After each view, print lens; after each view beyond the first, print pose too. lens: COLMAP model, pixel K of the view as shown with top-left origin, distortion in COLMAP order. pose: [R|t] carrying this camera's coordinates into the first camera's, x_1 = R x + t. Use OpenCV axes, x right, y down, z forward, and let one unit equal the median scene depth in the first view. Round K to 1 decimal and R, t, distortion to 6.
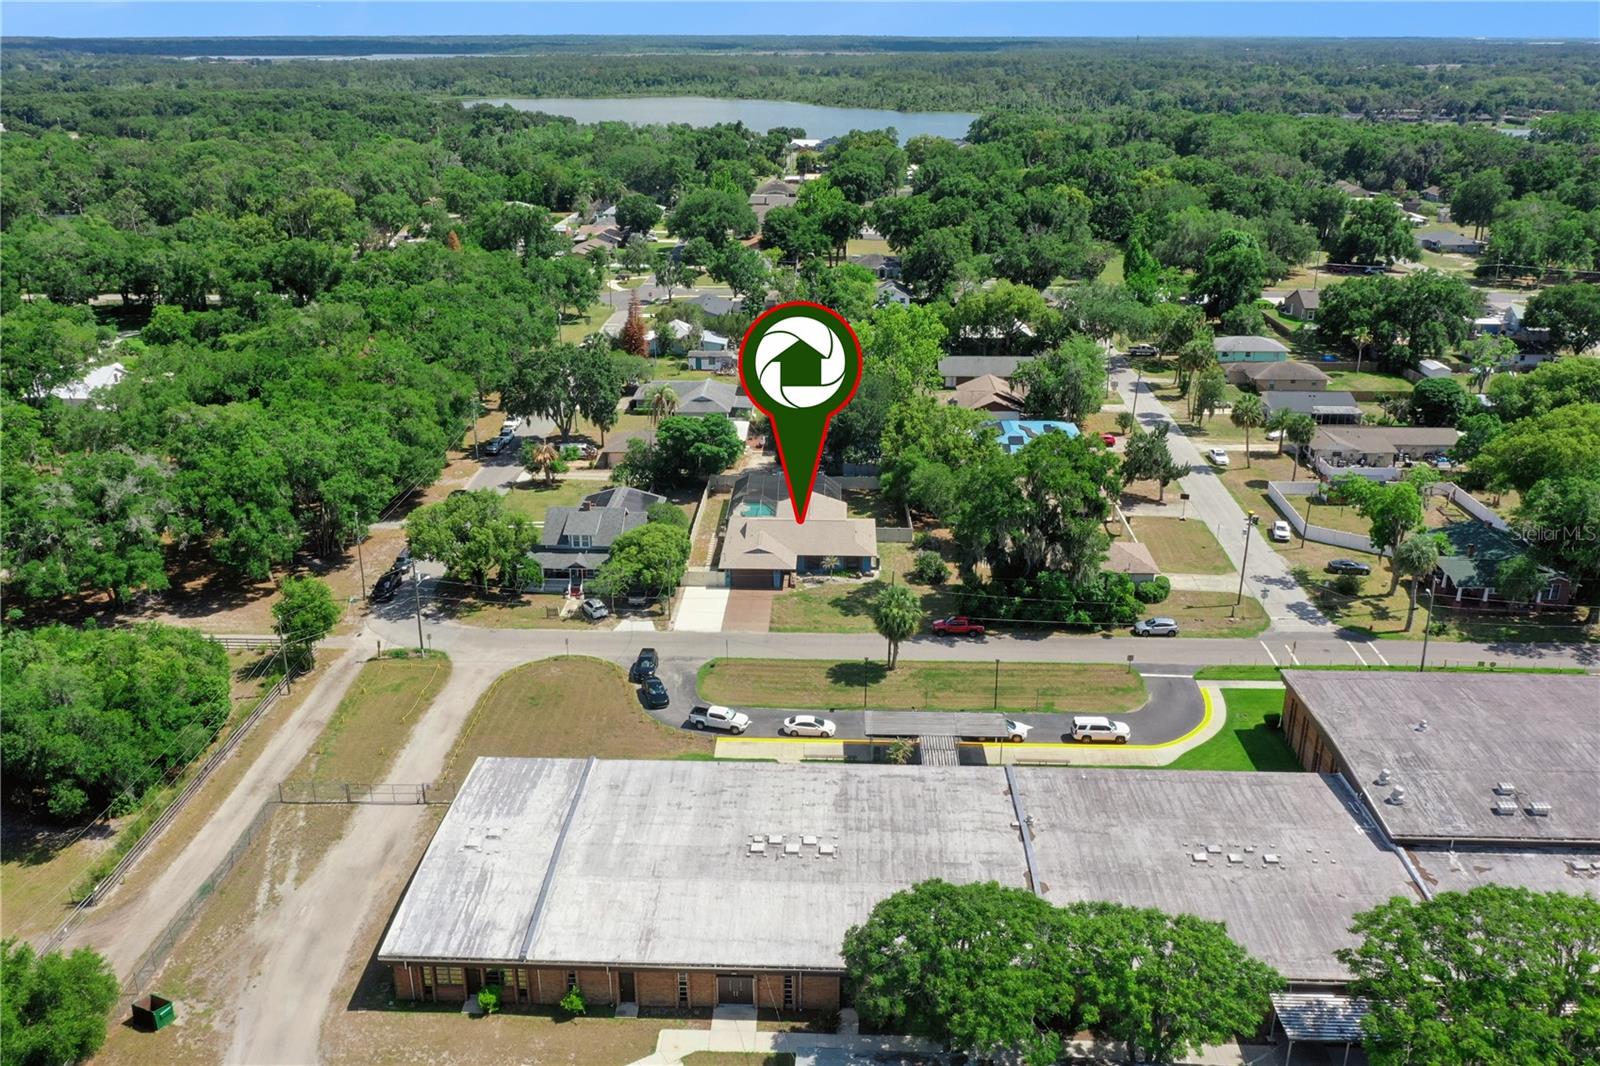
lens RADIAL K [[1306.3, 0, 800.0], [0, 1306.3, 533.0], [0, 0, 1]] dist [-0.000873, 0.000824]
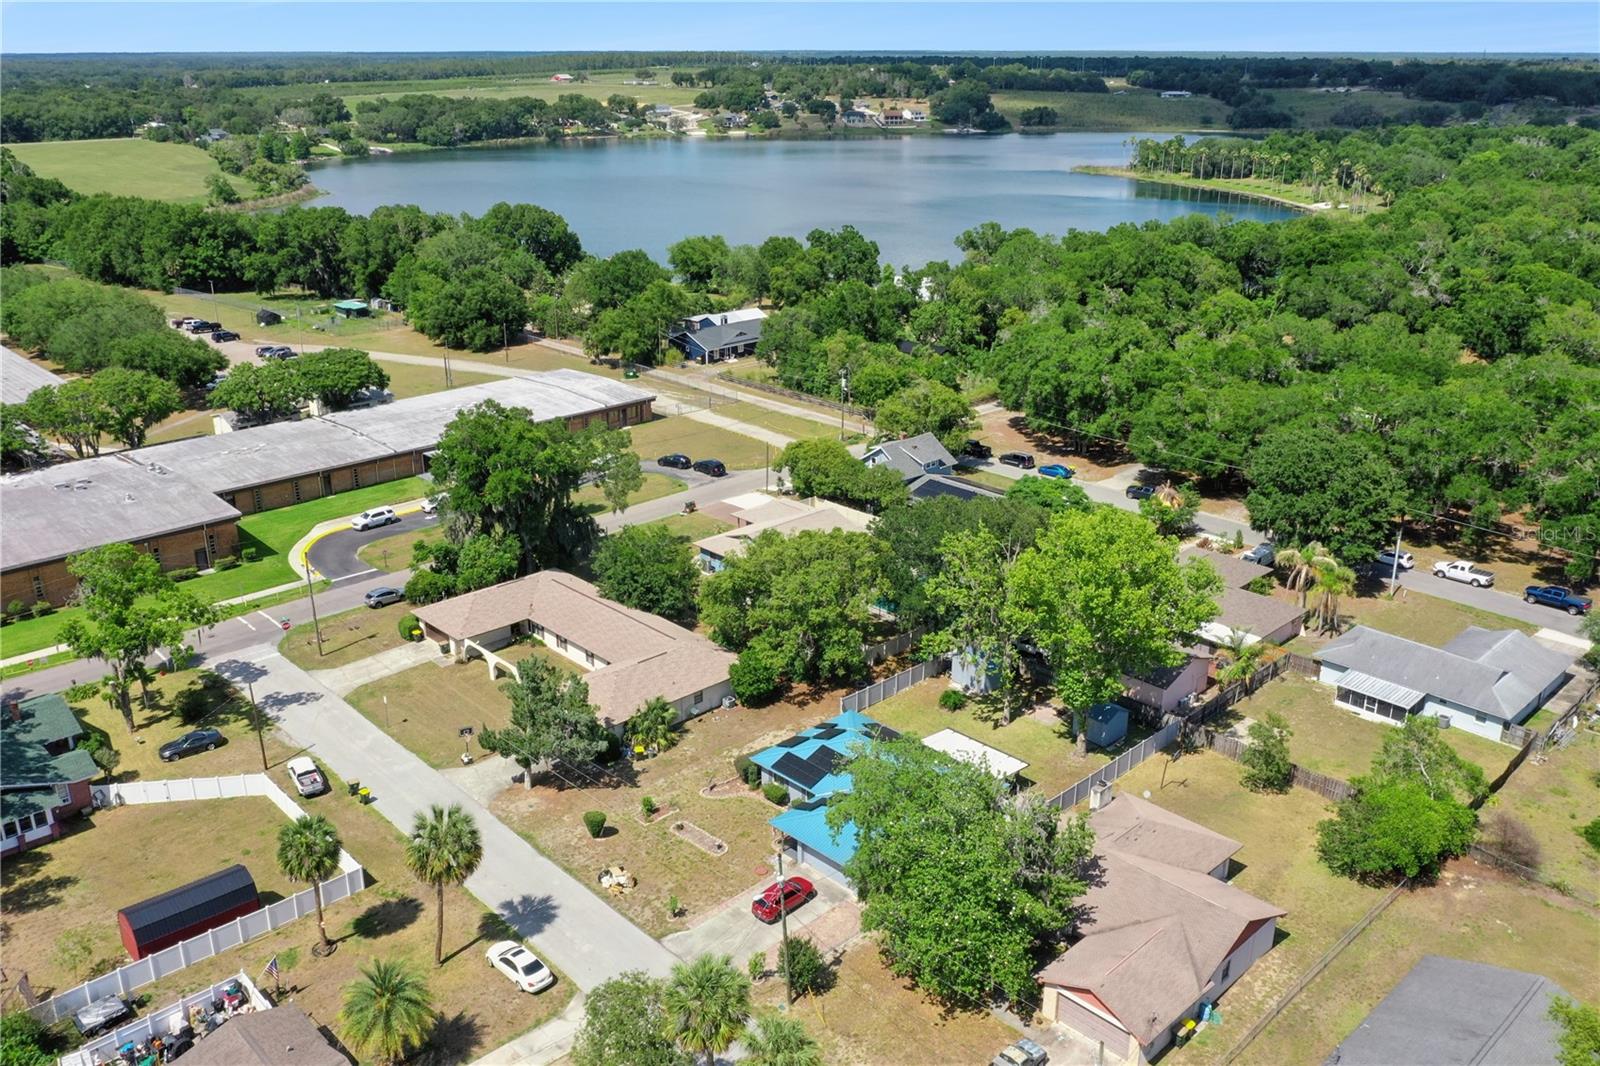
lens RADIAL K [[1306.3, 0, 800.0], [0, 1306.3, 533.0], [0, 0, 1]] dist [-0.000873, 0.000824]
pose [[-0.697488, 0.243721, -0.673877, 0.663266], [-0.270232, 0.781501, 0.562345, -0.562392], [0.663691, 0.574332, -0.479226, 1.547342]]
